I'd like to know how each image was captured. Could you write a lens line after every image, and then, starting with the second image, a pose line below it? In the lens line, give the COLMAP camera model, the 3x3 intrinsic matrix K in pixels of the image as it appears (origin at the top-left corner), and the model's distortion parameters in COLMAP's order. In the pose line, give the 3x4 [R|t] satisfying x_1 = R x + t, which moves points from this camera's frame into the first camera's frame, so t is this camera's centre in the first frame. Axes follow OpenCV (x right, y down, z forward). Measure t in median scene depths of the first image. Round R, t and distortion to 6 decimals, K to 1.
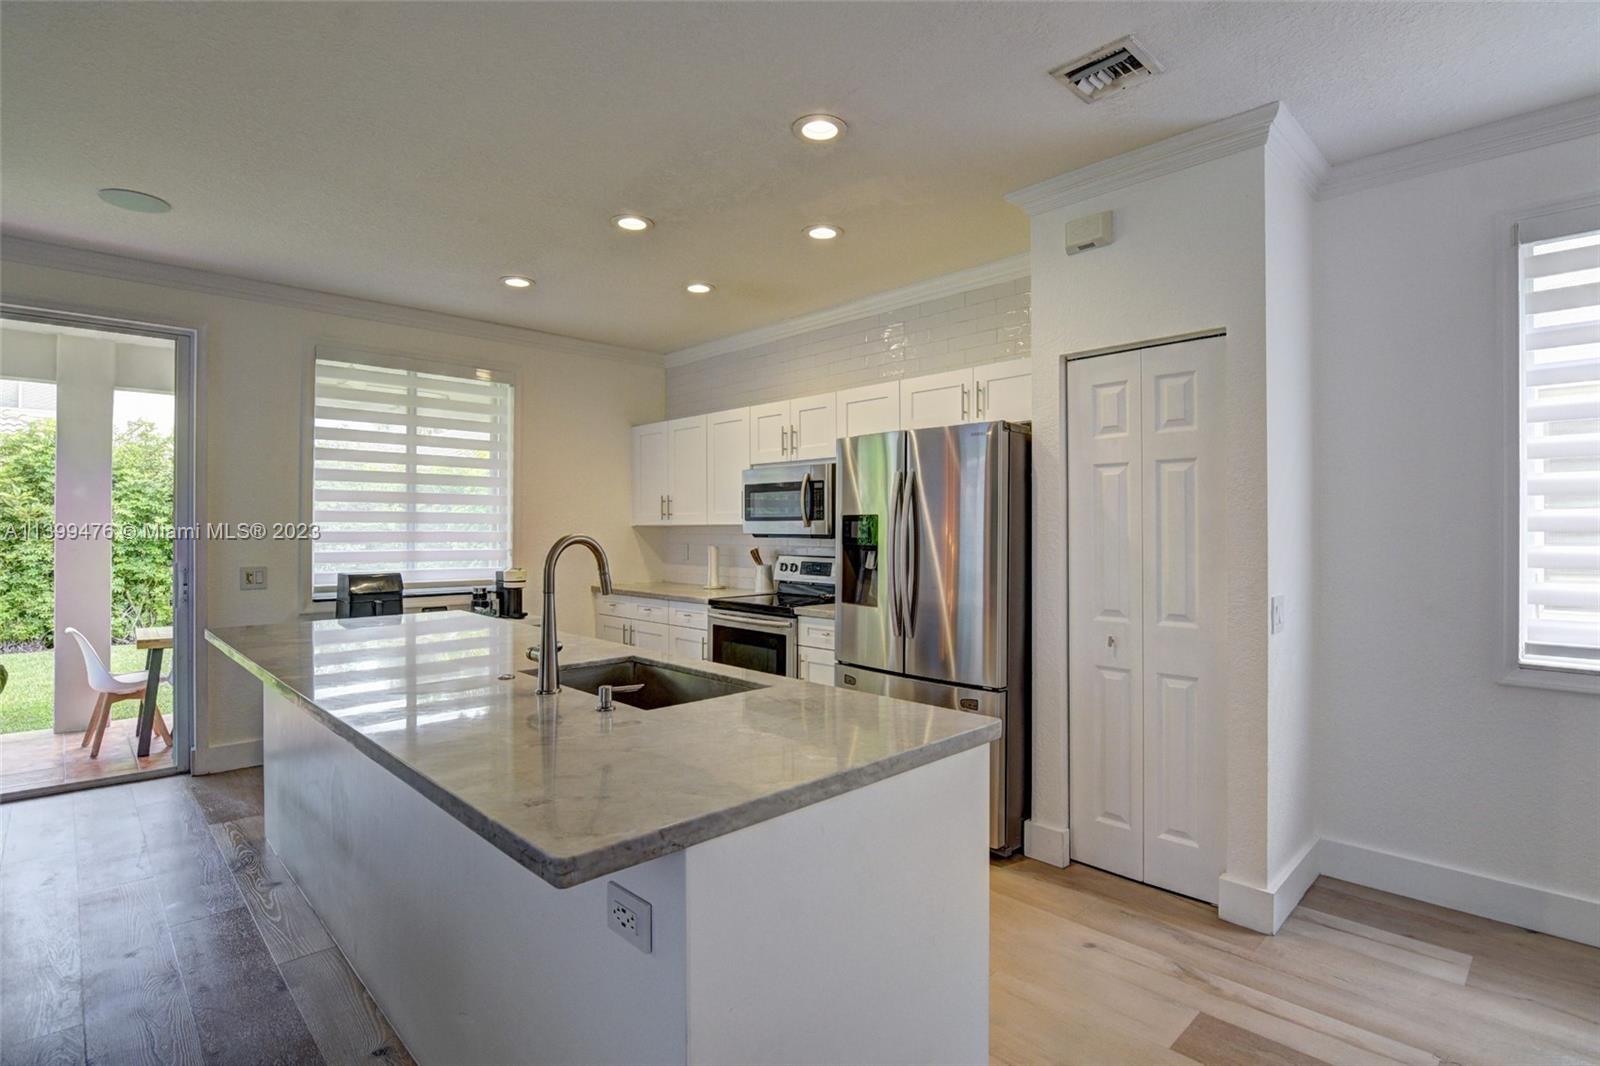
lens RADIAL K [[780.3, 0, 803.6], [0, 780.3, 525.6], [0, 0, 1]] dist [0.002003, -0.012368]
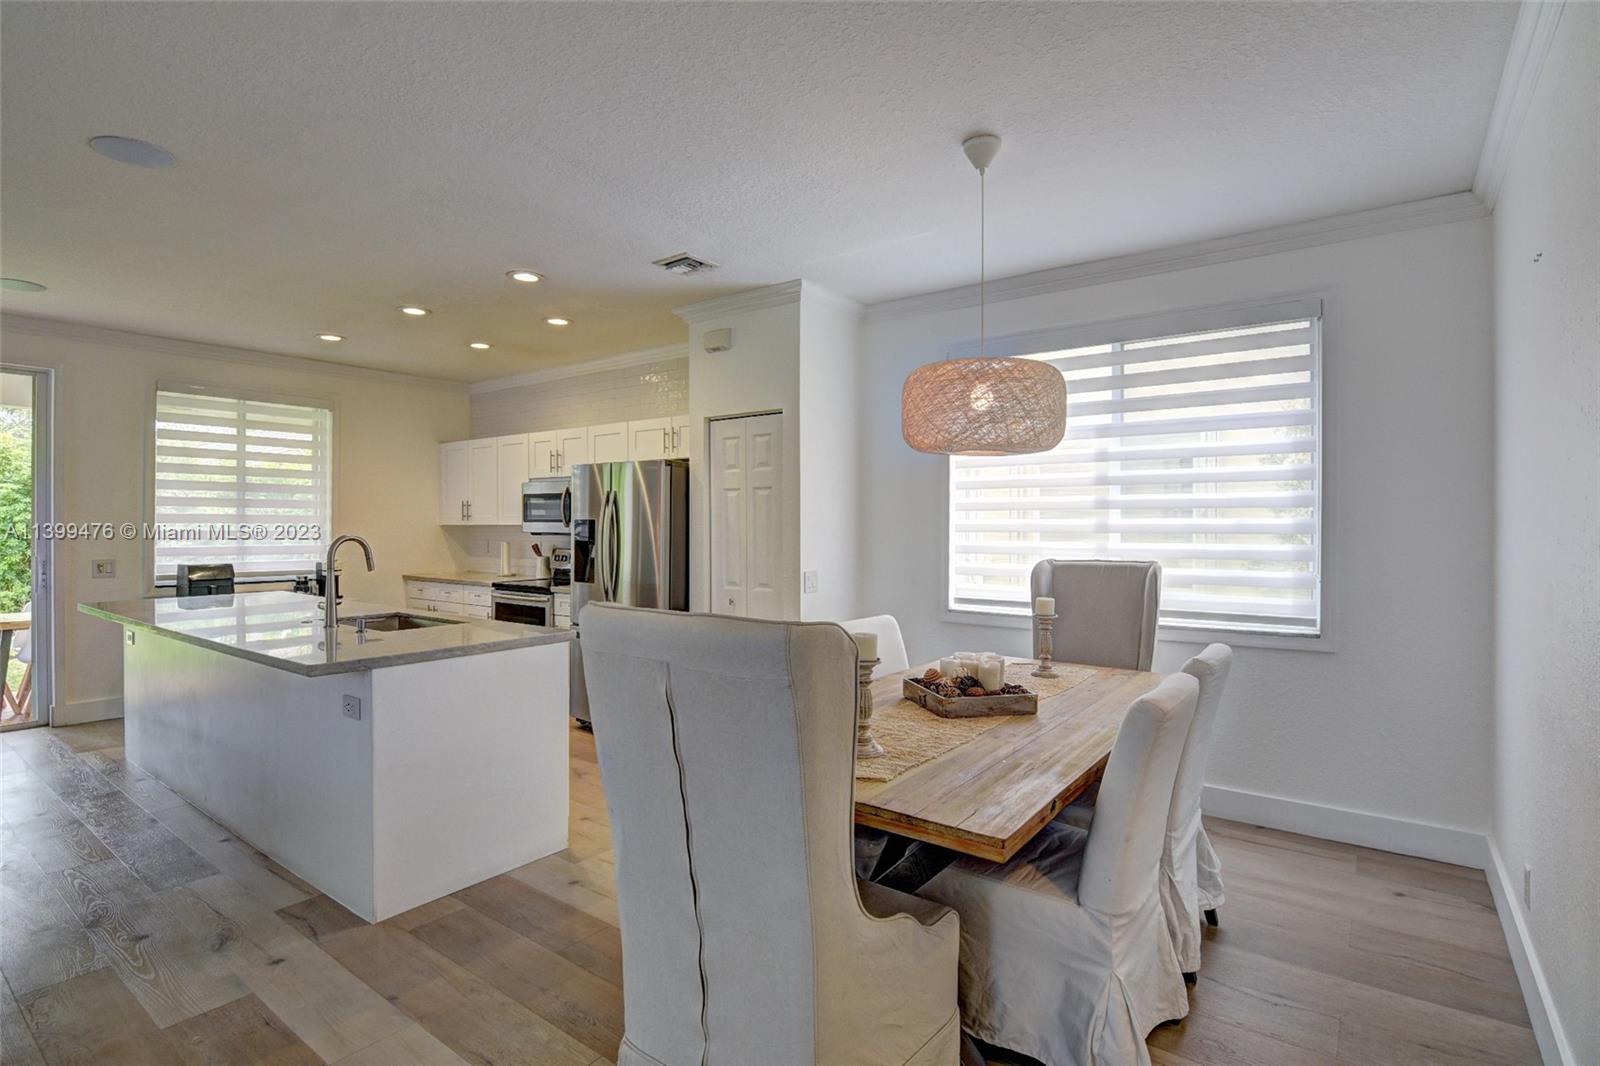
lens RADIAL K [[782.5, 0, 798.9], [0, 782.5, 525.5], [0, 0, 1]] dist [-0.000711, -0.010778]
pose [[0.987568, 0.000399, 0.157190, 0.184481], [-0.001440, 0.999978, 0.006506, -0.010311], [-0.157184, -0.006652, 0.987547, -0.377669]]
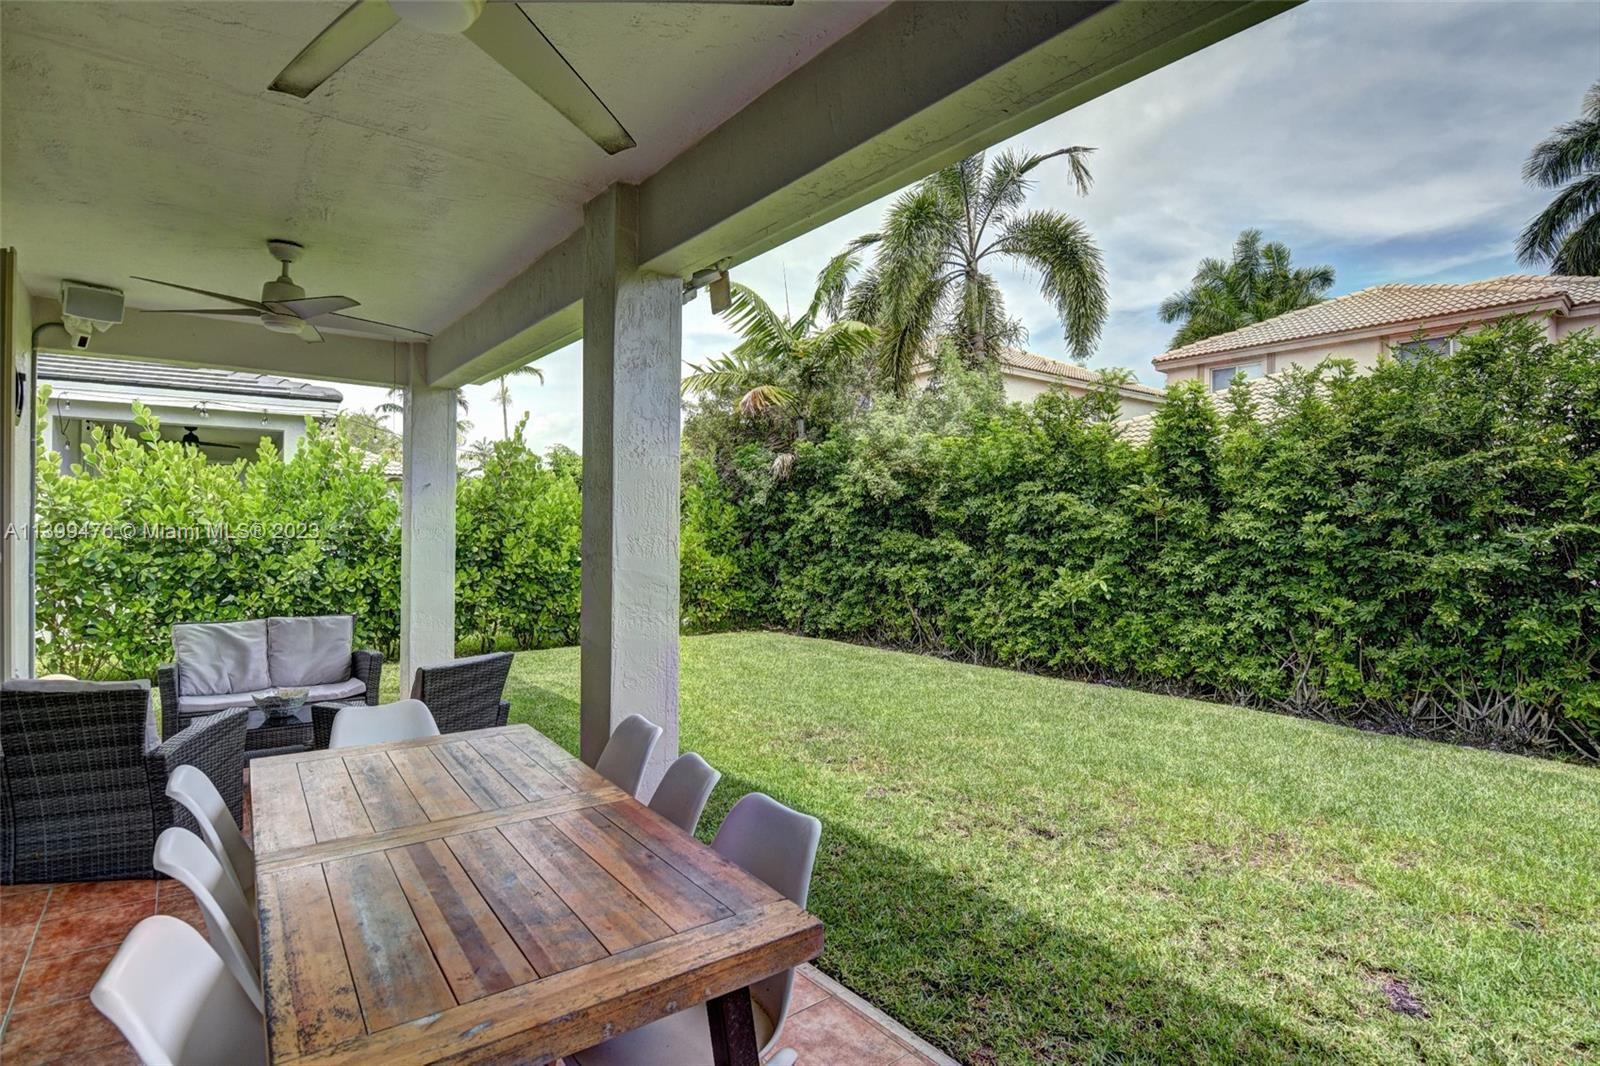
lens RADIAL K [[775.5, 0, 800.6], [0, 775.5, 527.6], [0, 0, 1]] dist [-0.024148, -0.000306]
pose [[-0.097474, -0.000104, -0.995238, -0.445554], [0.001665, 0.999999, -0.000268, 0.000590], [0.995237, -0.001683, -0.097473, 1.462324]]
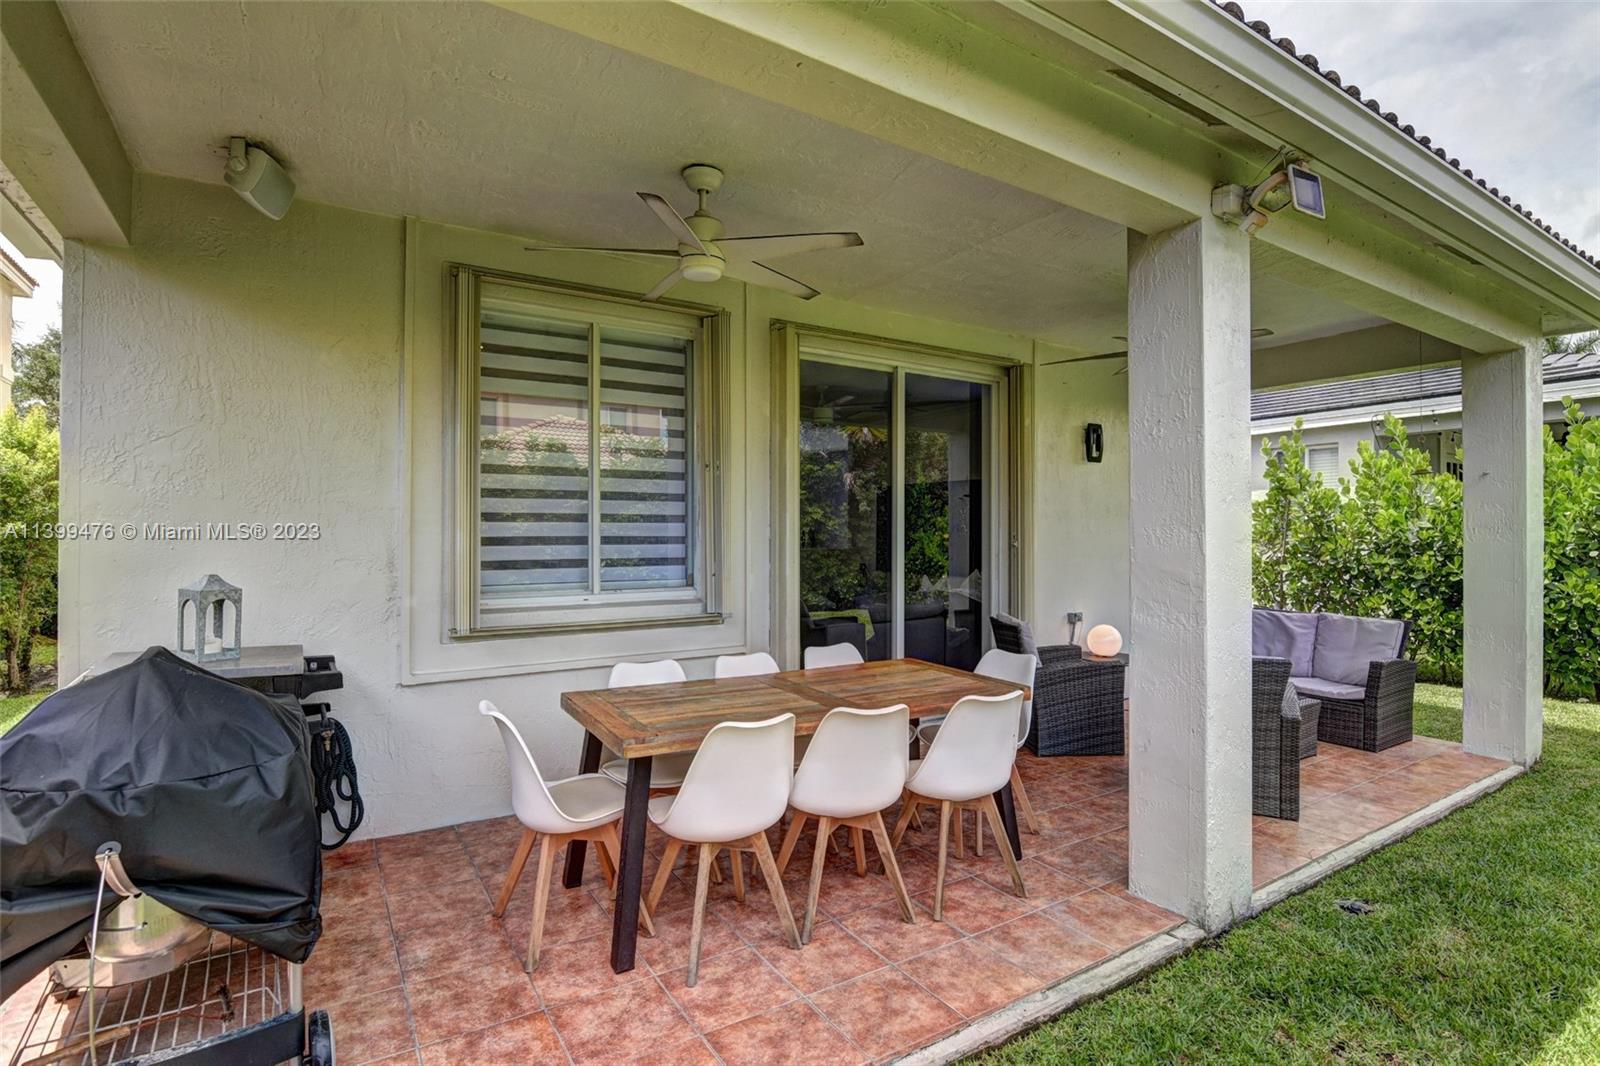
lens RADIAL K [[775.1, 0, 808.8], [0, 775.1, 527.2], [0, 0, 1]] dist [-0.001097, -0.014202]
pose [[-0.980287, -0.000290, 0.197579, -0.966750], [-0.003011, 0.999905, -0.013470, 0.018781], [-0.197556, -0.013799, -0.980194, 1.927456]]
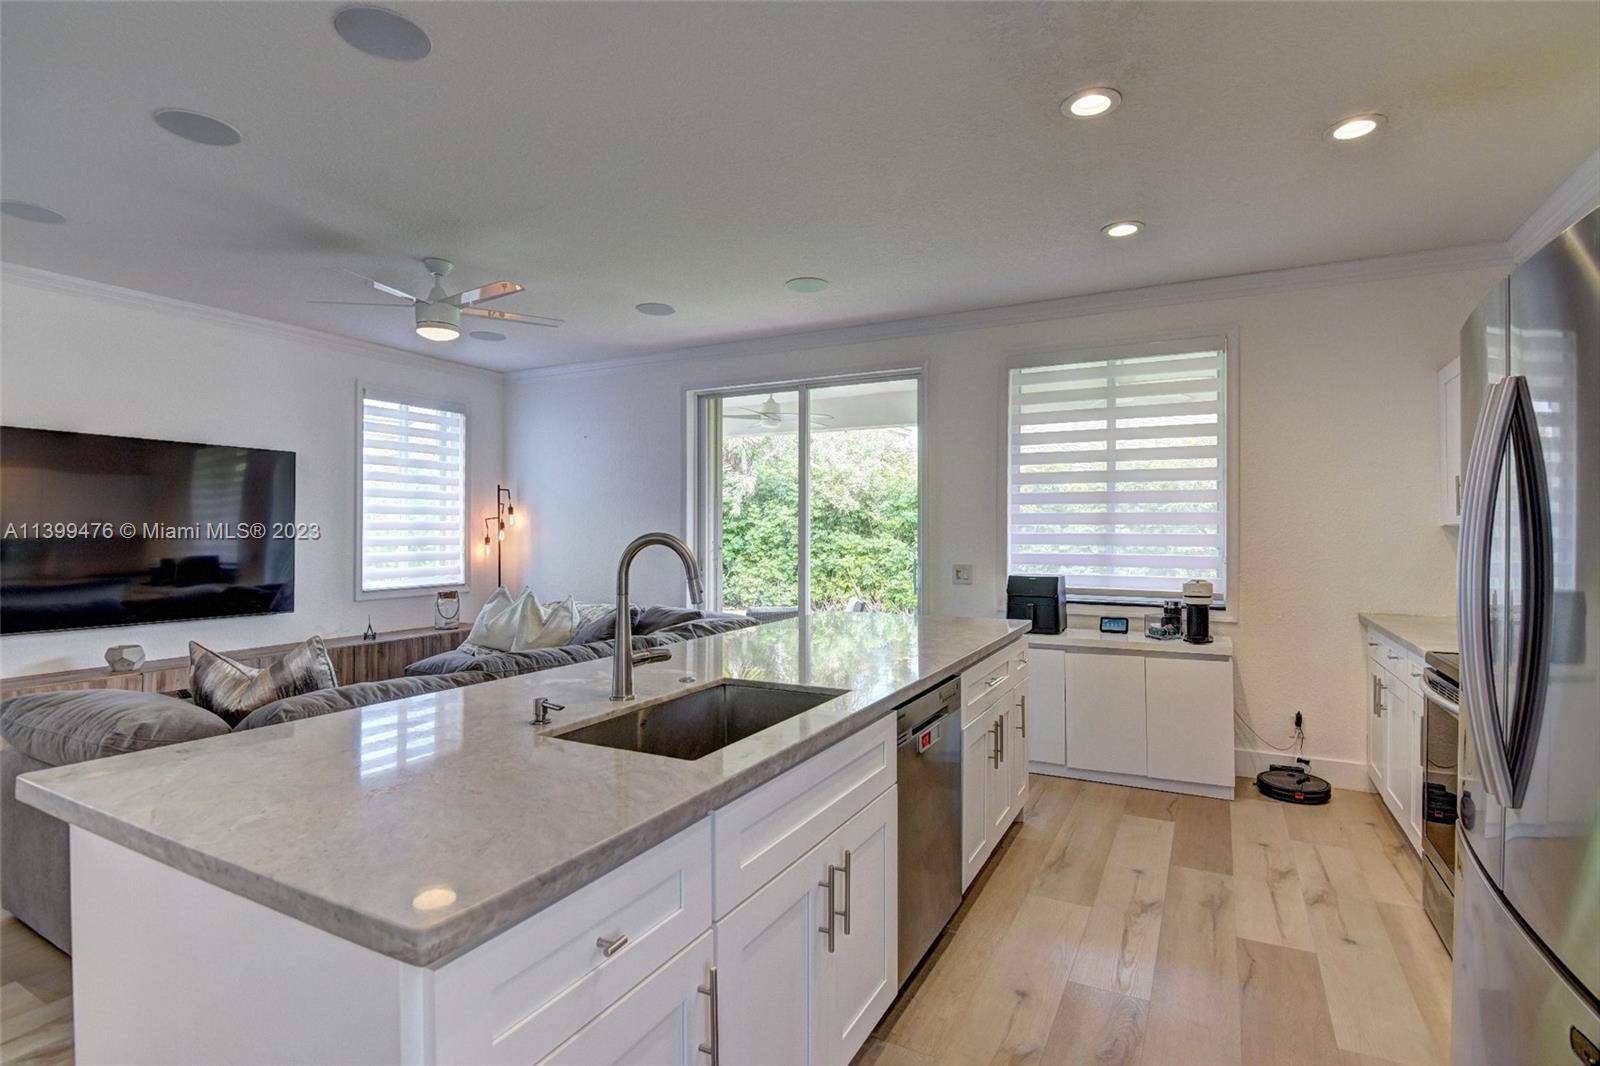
lens RADIAL K [[778.0, 0, 808.3], [0, 778.0, 531.4], [0, 0, 1]] dist [-0.013069, 0.000264]
pose [[0.318419, -0.001648, -0.947949, 0.284962], [0.003735, 0.999993, -0.000483, 0.004570], [0.947943, -0.003387, 0.318423, 0.400443]]
